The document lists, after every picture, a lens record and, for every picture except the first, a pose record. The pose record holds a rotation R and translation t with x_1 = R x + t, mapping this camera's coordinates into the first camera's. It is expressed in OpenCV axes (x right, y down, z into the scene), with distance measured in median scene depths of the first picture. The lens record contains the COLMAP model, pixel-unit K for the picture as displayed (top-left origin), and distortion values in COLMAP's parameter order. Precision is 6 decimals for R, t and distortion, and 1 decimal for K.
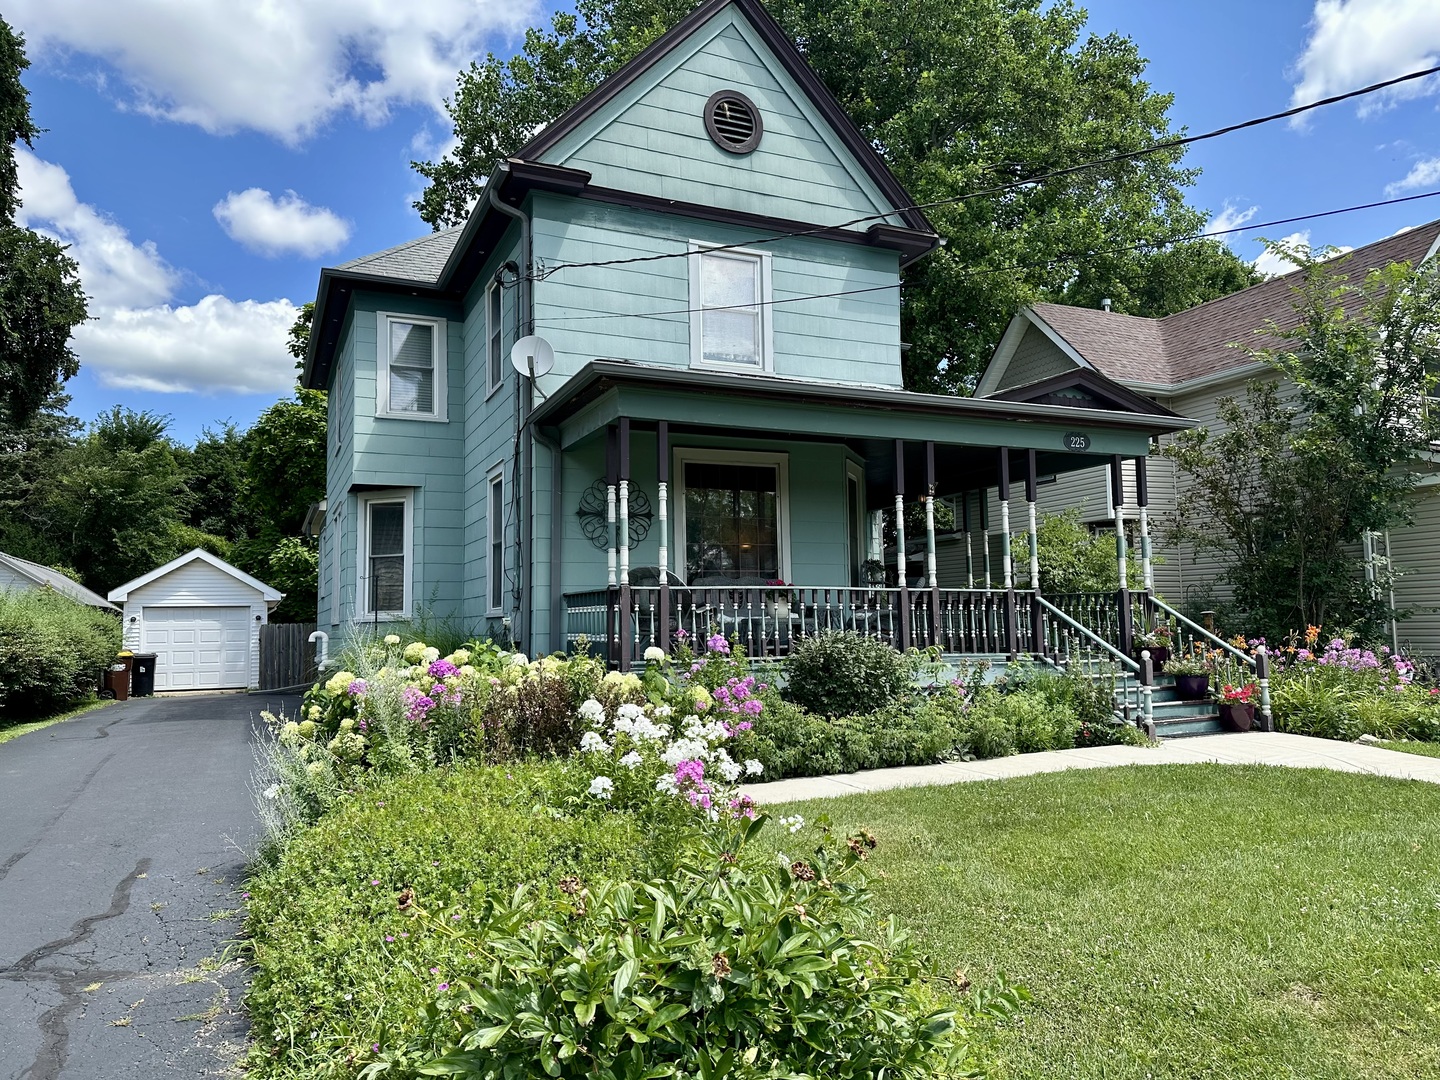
lens RADIAL K [[1007.5, 0, 696.5], [0, 1007.5, 541.5], [0, 0, 1]] dist [0.053584, -0.068029]
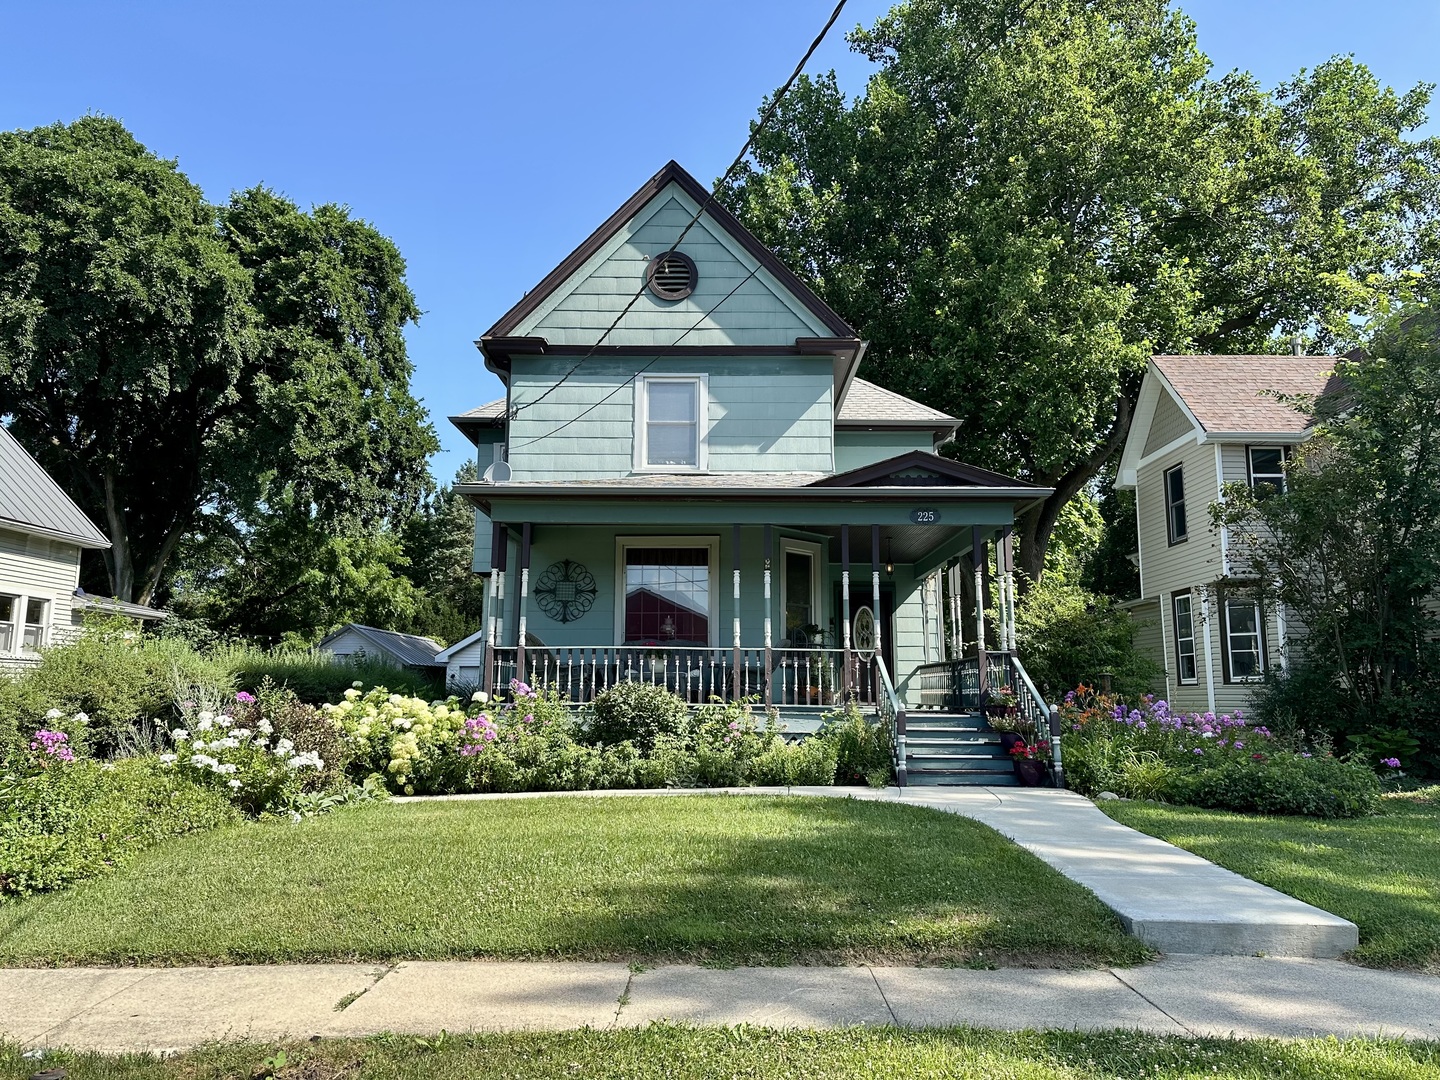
lens RADIAL K [[981.3, 0, 695.0], [0, 981.3, 530.7], [0, 0, 1]] dist [0.103944, -0.161703]
pose [[0.909025, -0.050098, -0.413720, 0.564019], [0.016824, 0.996350, -0.083684, 0.003775], [0.416403, 0.069111, 0.906550, -0.075996]]
